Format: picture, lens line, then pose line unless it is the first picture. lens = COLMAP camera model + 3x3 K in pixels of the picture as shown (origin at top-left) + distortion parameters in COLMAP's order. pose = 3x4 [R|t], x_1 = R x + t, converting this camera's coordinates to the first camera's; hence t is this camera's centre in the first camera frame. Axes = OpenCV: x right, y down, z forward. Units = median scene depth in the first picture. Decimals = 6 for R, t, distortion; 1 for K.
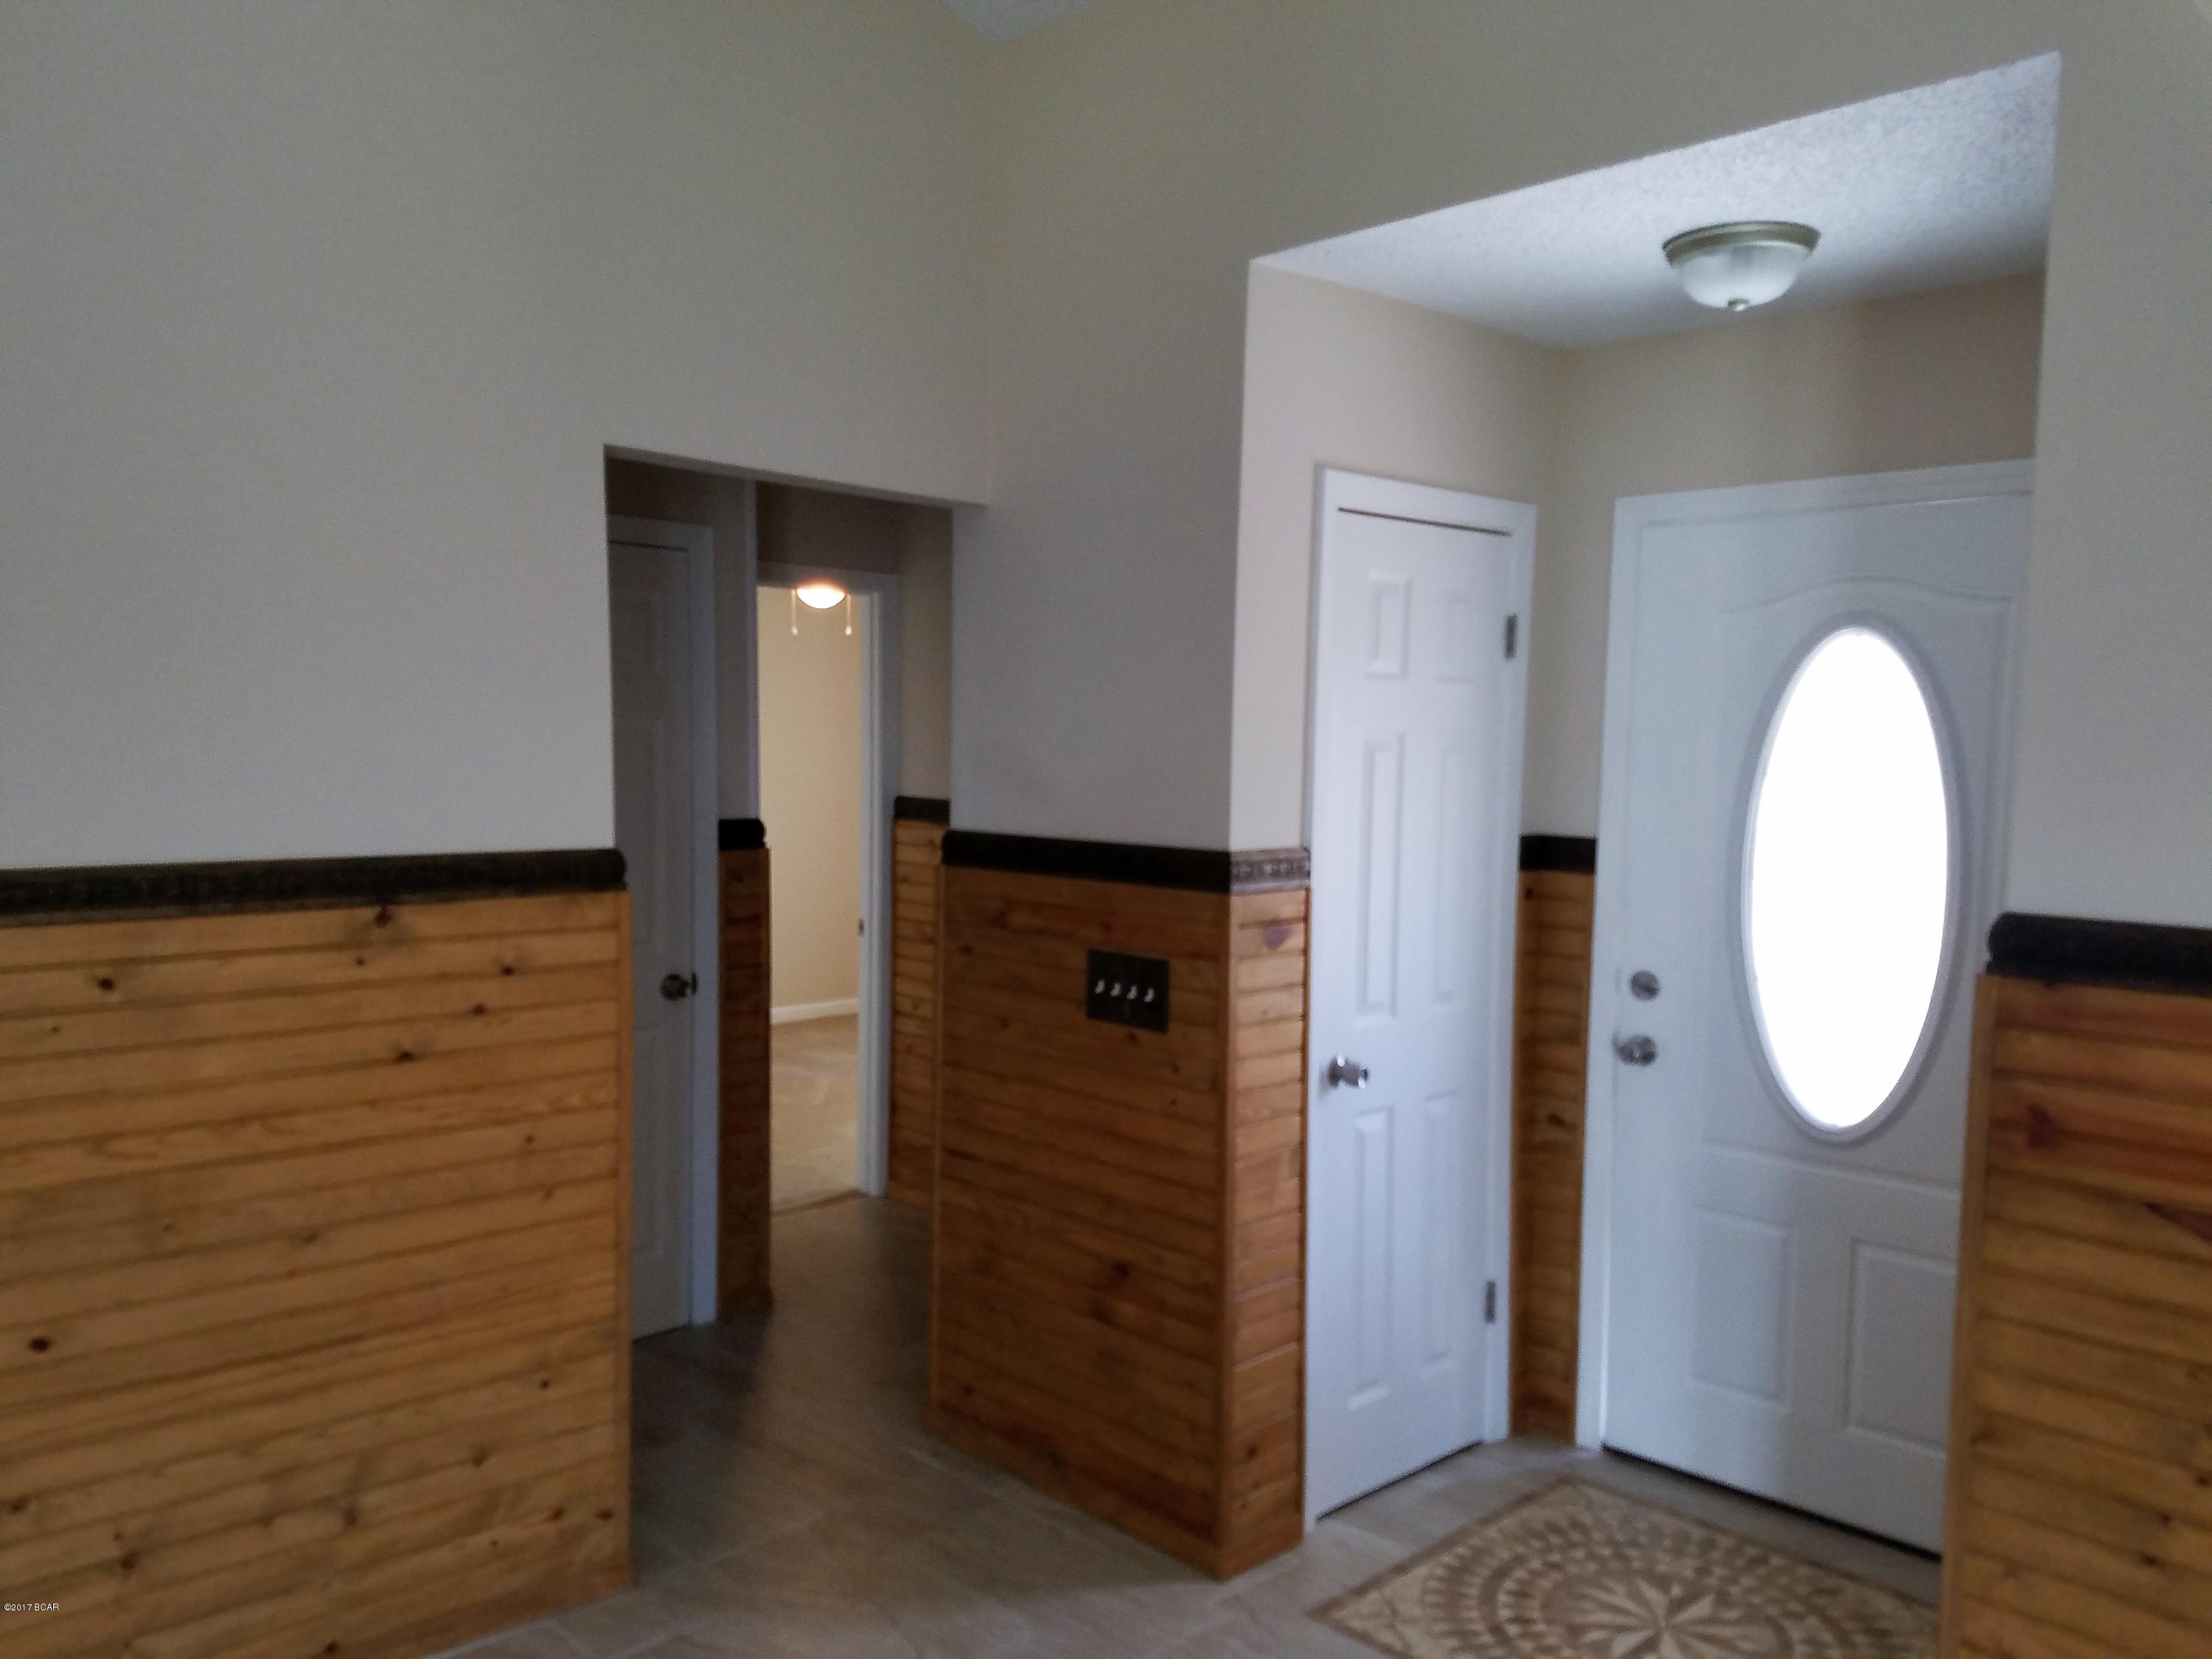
lens RADIAL K [[1700.7, 0, 1084.5], [0, 1700.7, 854.7], [0, 0, 1]] dist [0.108068, -0.158554]
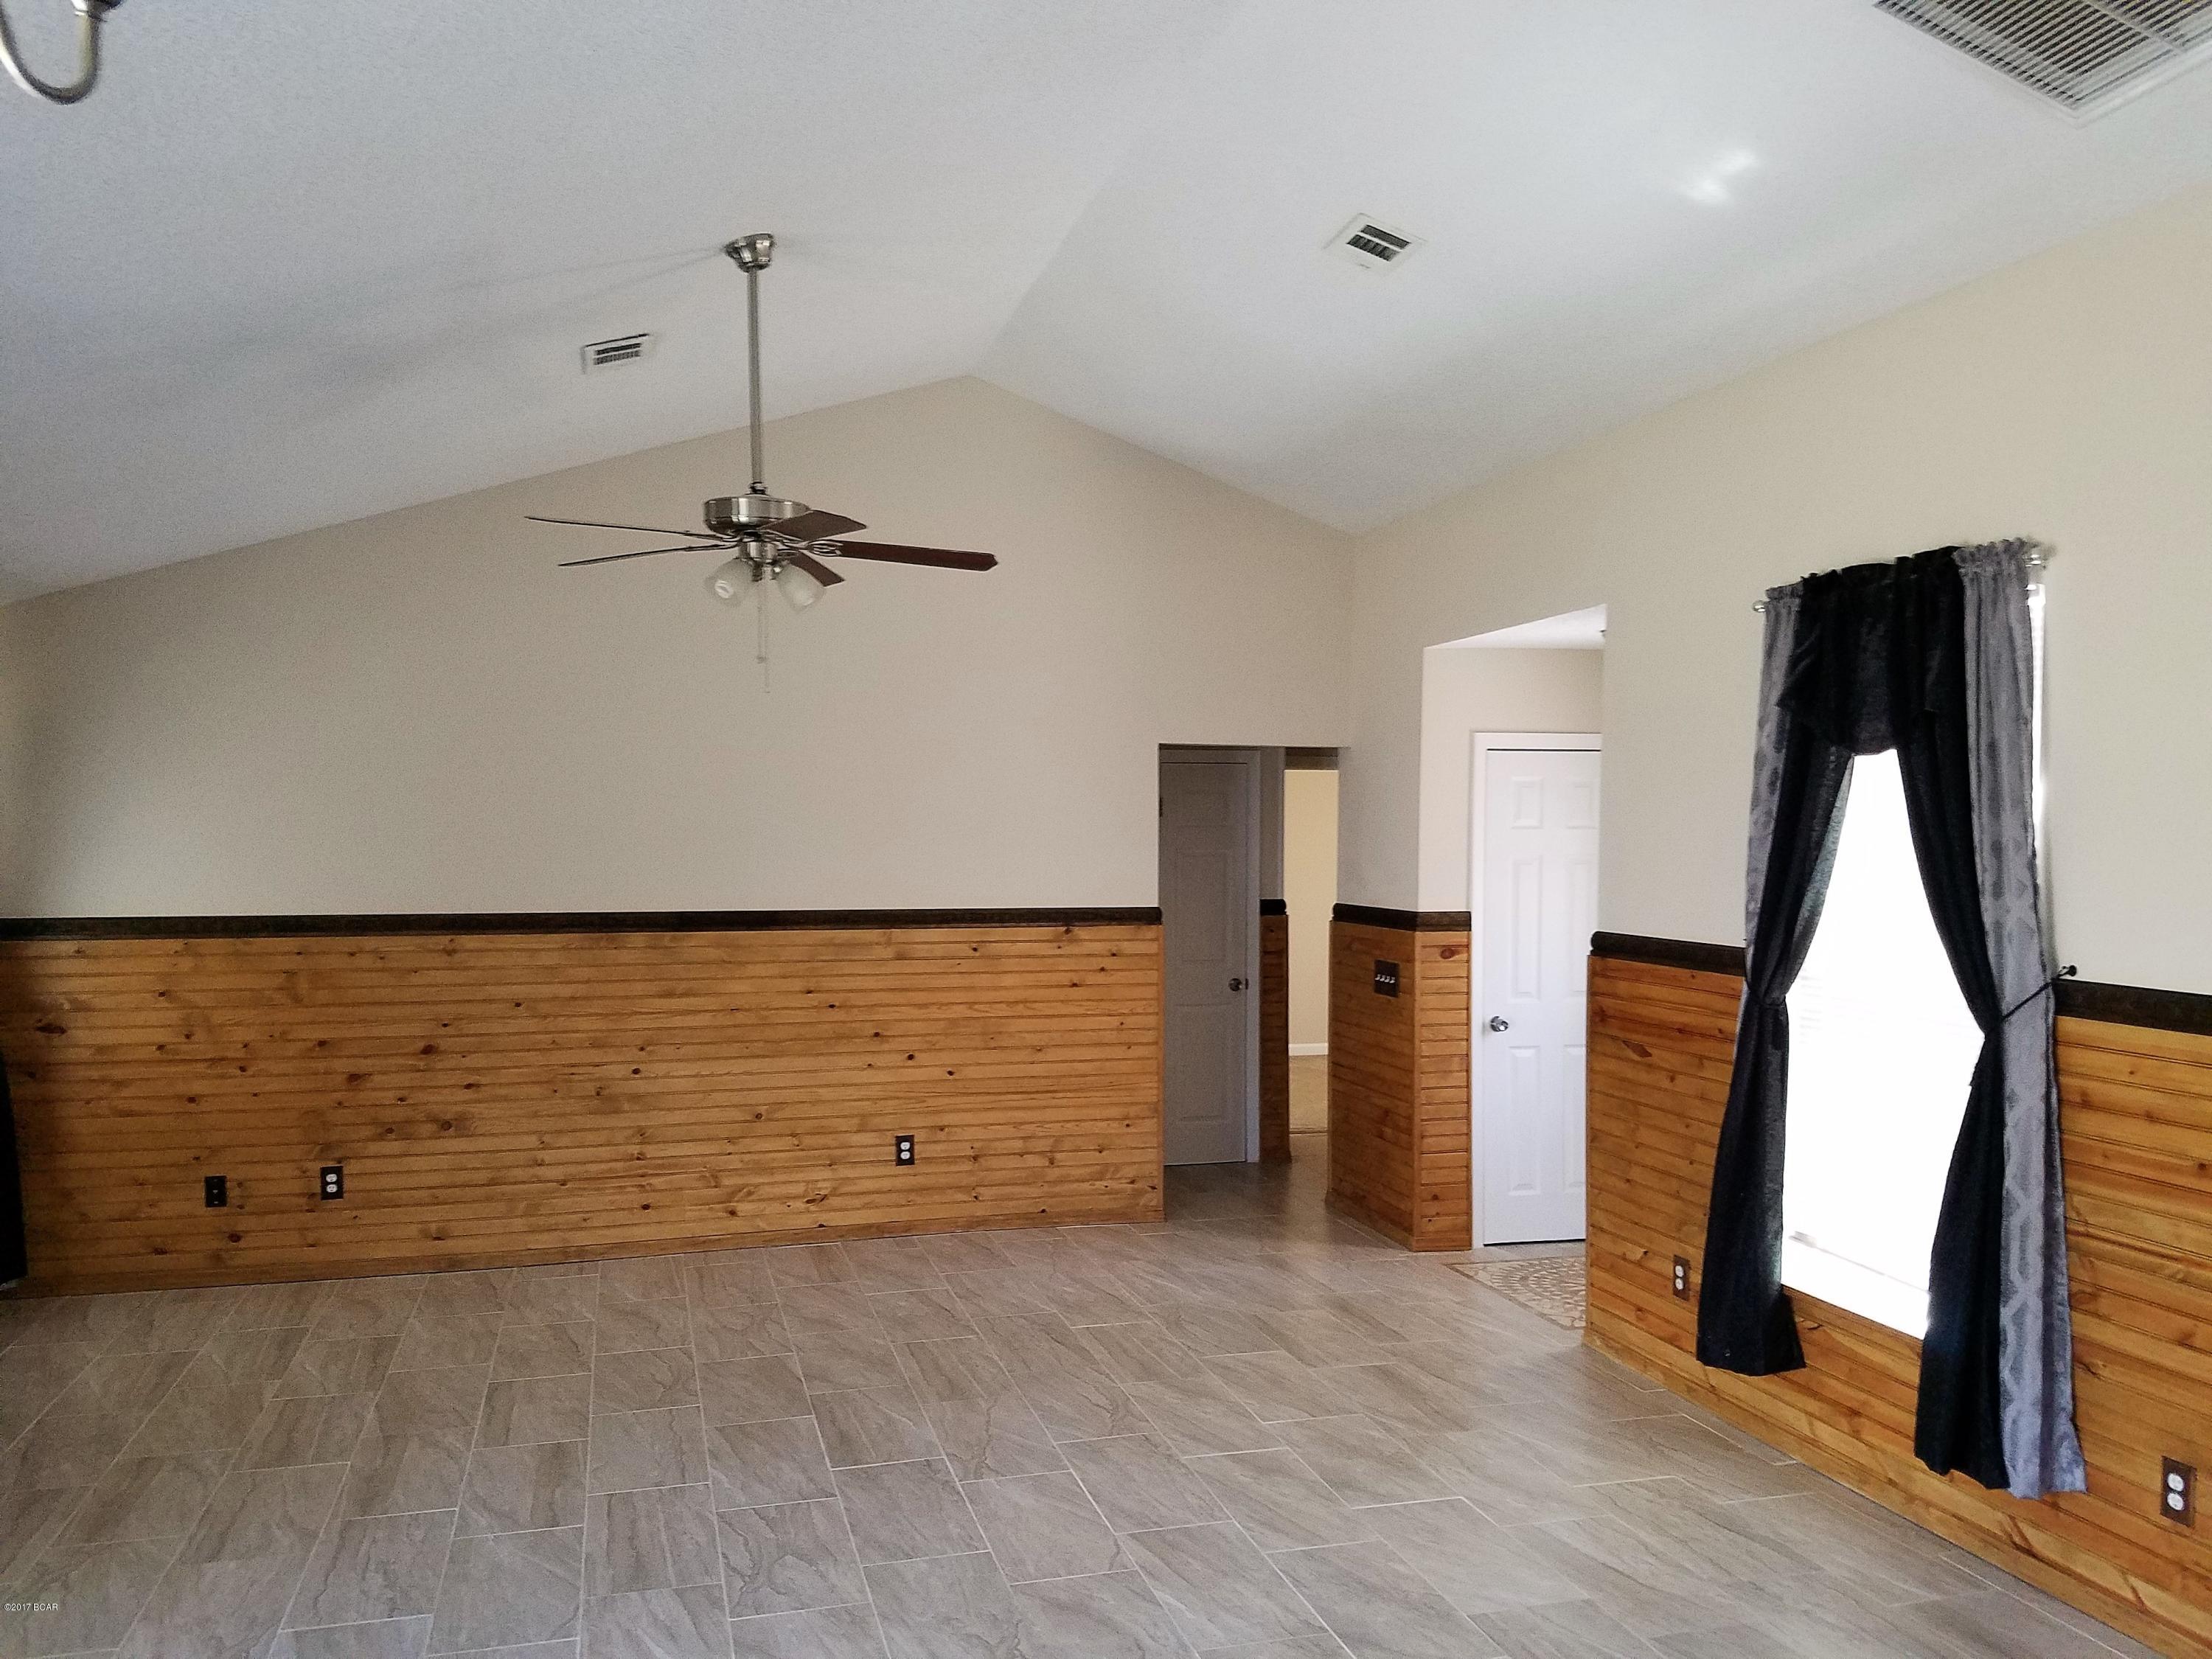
lens RADIAL K [[1700.7, 0, 1113.6], [0, 1700.7, 828.7], [0, 0, 1]] dist [0.108068, -0.158554]
pose [[0.886225, -0.010853, -0.463128, 0.803197], [-0.024186, 0.997278, -0.069653, 0.056797], [0.462624, 0.072929, 0.883550, -1.187998]]
